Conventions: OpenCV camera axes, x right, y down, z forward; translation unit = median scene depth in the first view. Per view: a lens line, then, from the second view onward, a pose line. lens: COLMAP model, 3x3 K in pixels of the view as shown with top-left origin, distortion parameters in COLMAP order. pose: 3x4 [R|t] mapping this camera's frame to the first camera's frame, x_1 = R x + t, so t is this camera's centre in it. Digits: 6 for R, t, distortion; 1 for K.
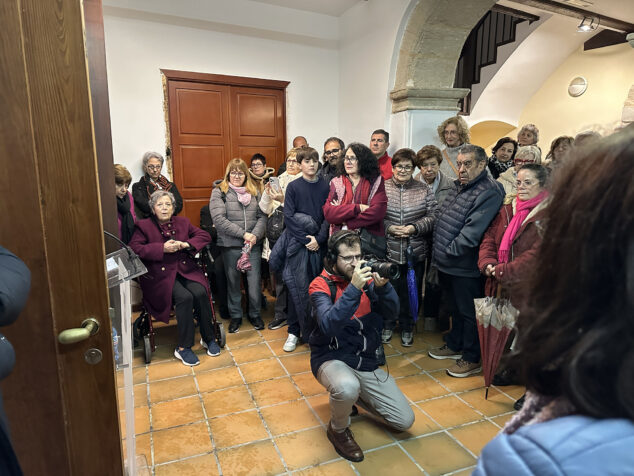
lens RADIAL K [[432.7, 0, 317.0], [0, 432.7, 238.0], [0, 0, 1]] dist [0.049851, -0.044181]
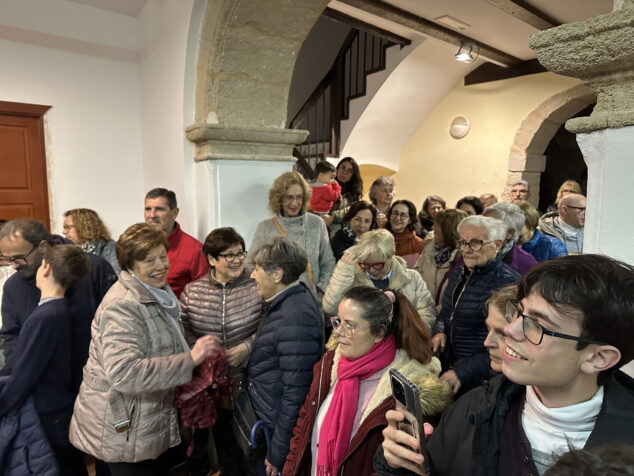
lens RADIAL K [[432.7, 0, 317.0], [0, 432.7, 238.0], [0, 0, 1]] dist [0.049851, -0.044181]
pose [[0.981126, -0.016985, 0.192625, 0.192583], [0.027124, 0.998375, -0.050120, -0.117160], [-0.191460, 0.054399, 0.979992, 0.290737]]
